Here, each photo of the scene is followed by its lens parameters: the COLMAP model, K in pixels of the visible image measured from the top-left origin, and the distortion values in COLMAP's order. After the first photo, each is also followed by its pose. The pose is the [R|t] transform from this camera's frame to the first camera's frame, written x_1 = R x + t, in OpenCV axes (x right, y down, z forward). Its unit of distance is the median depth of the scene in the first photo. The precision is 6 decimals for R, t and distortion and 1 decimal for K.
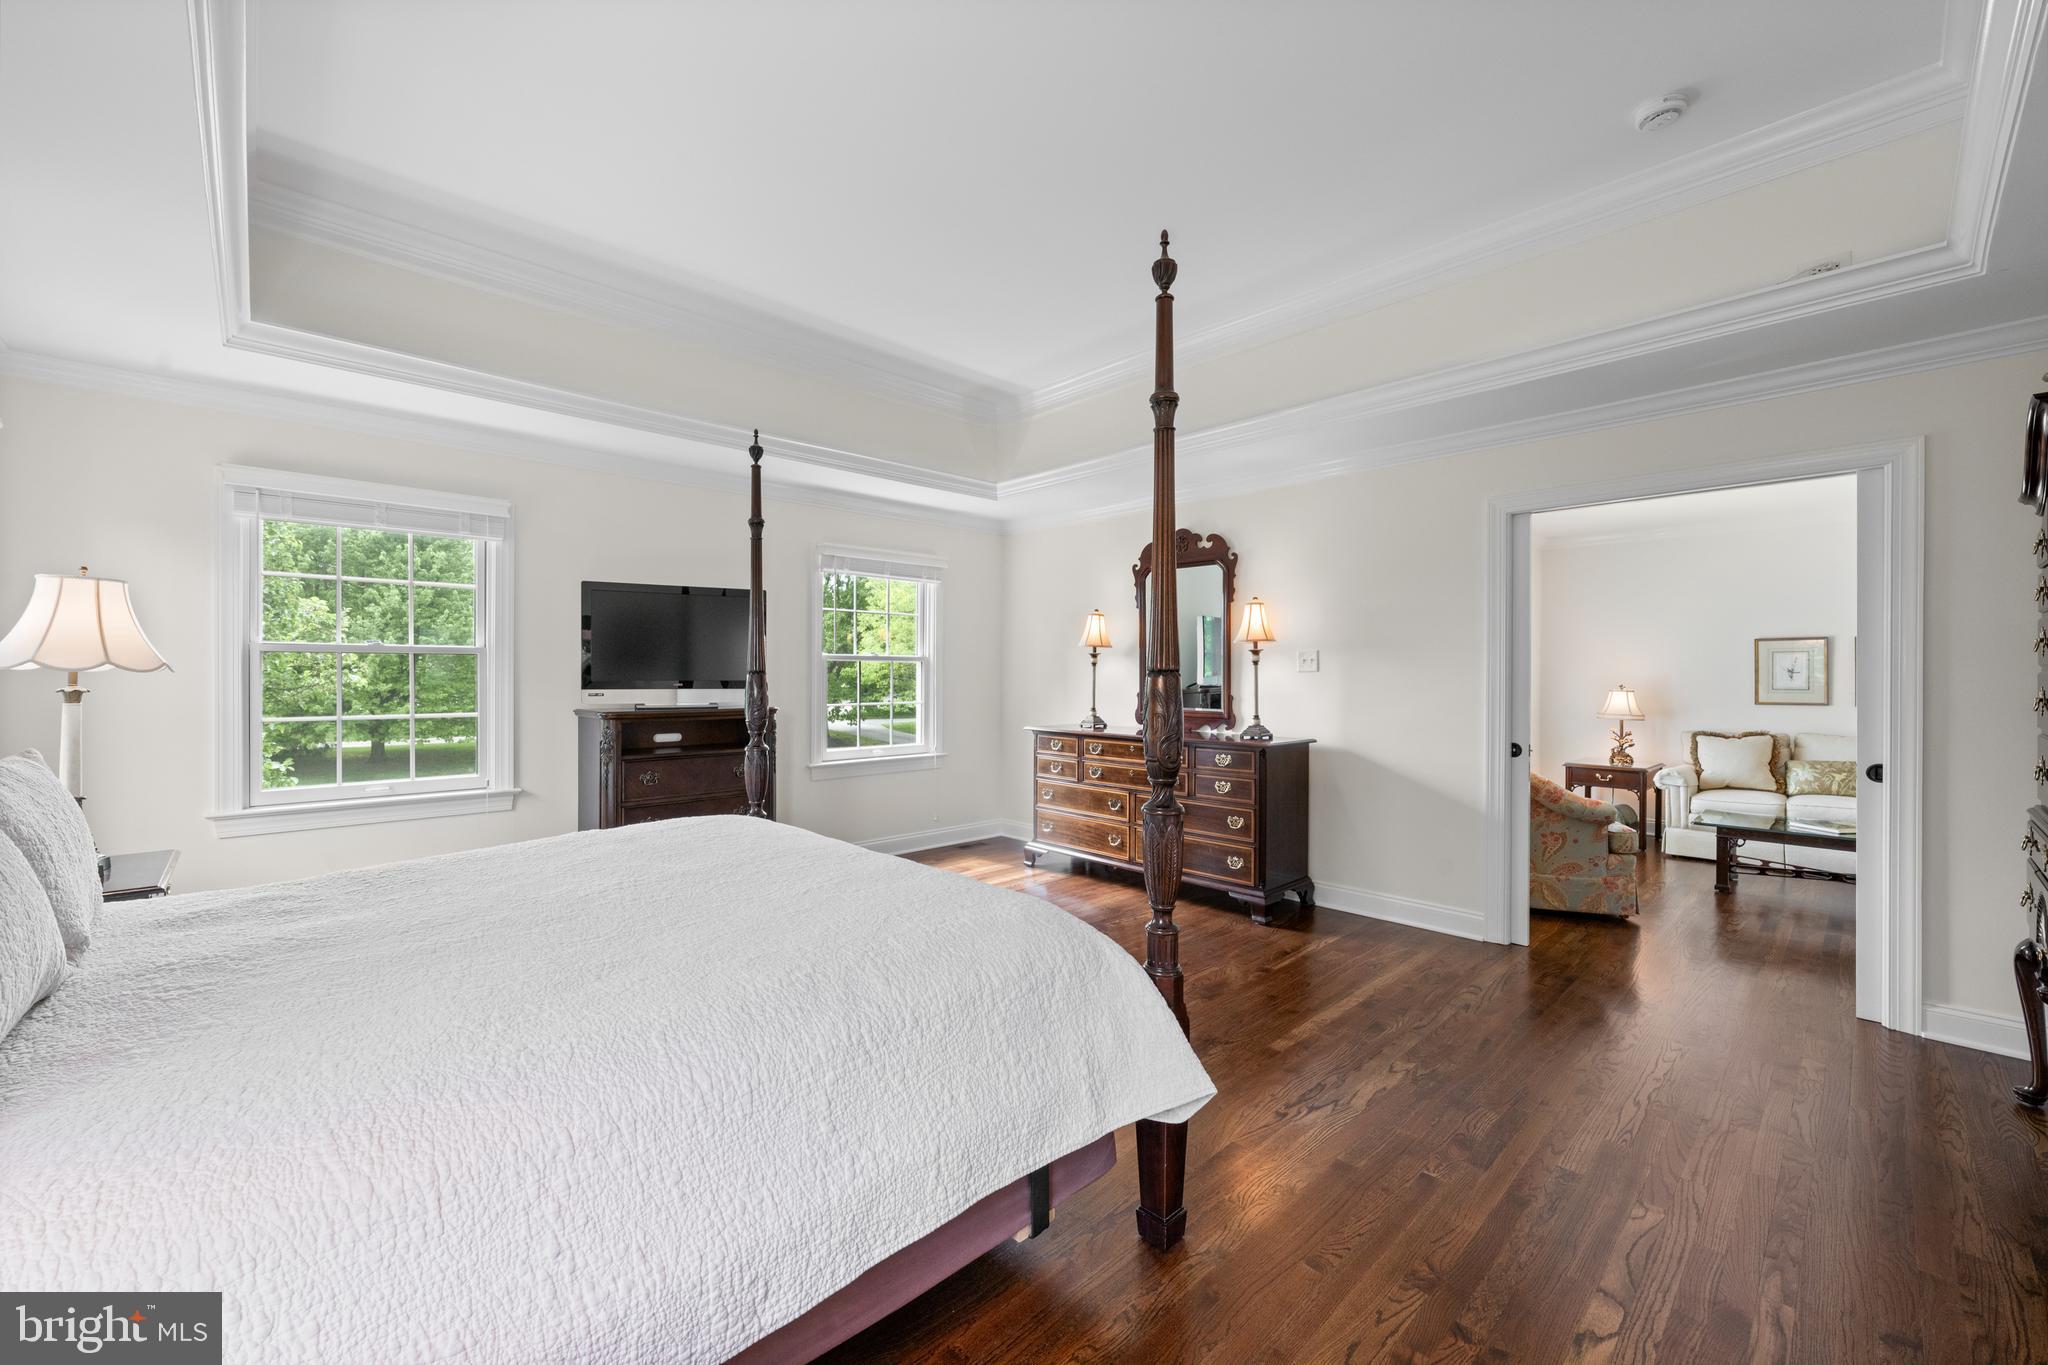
lens RADIAL K [[807.5, 0, 1029.3], [0, 807.5, 671.3], [0, 0, 1]] dist [0.009487, -0.000697]
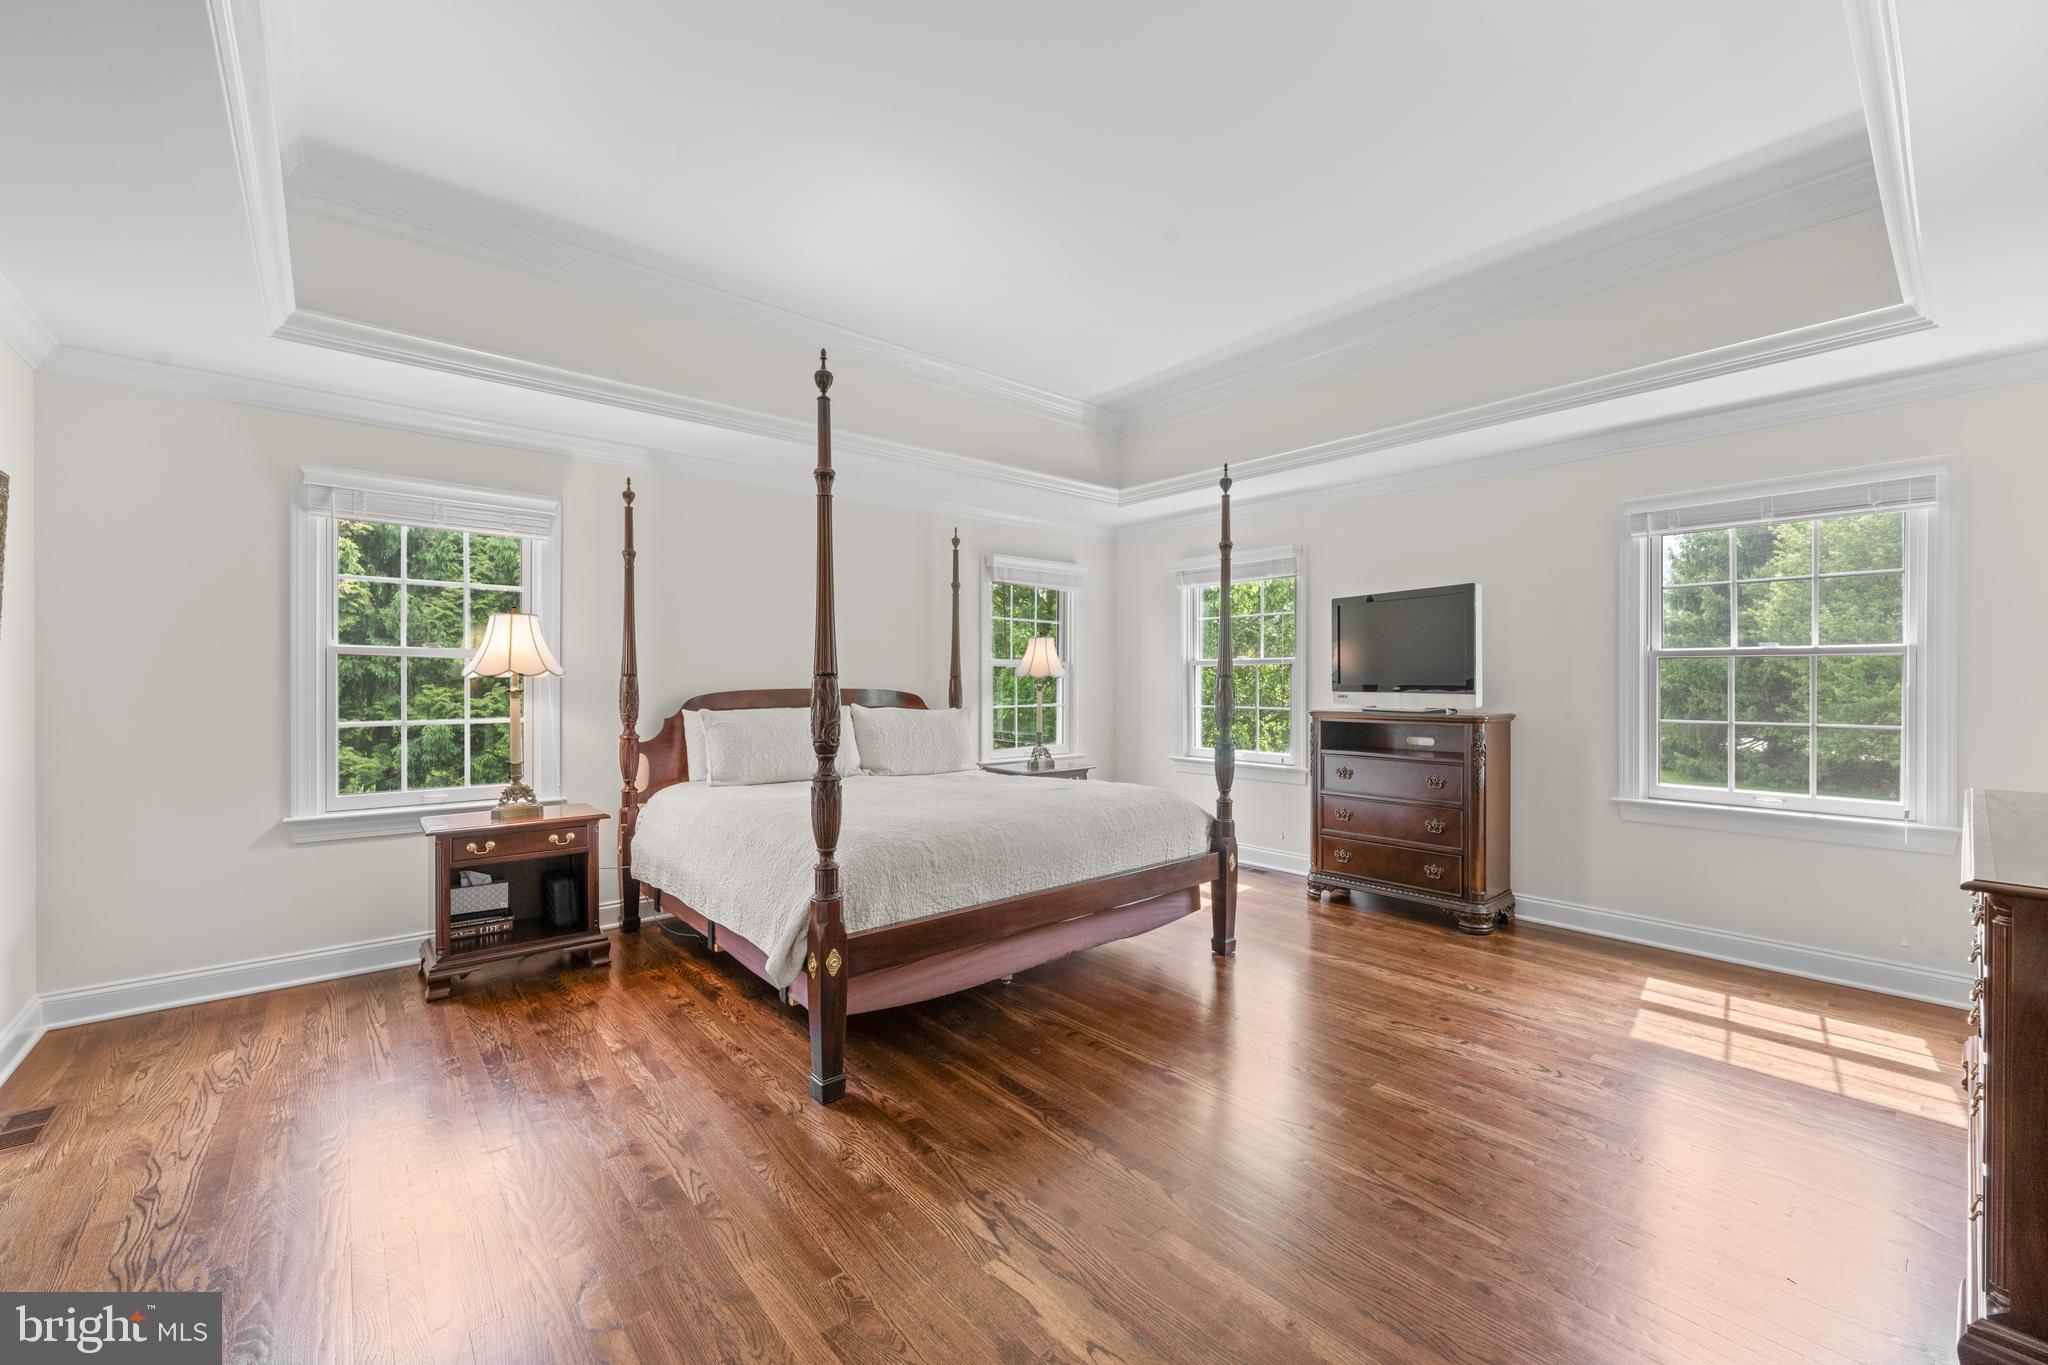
lens RADIAL K [[807.5, 0, 1020.8], [0, 807.5, 686.4], [0, 0, 1]] dist [0.009487, -0.000697]
pose [[-0.056532, 0.010724, -0.998343, 0.644727], [0.000480, 0.999942, 0.010714, 0.002684], [0.998401, 0.000127, -0.056534, 0.609262]]
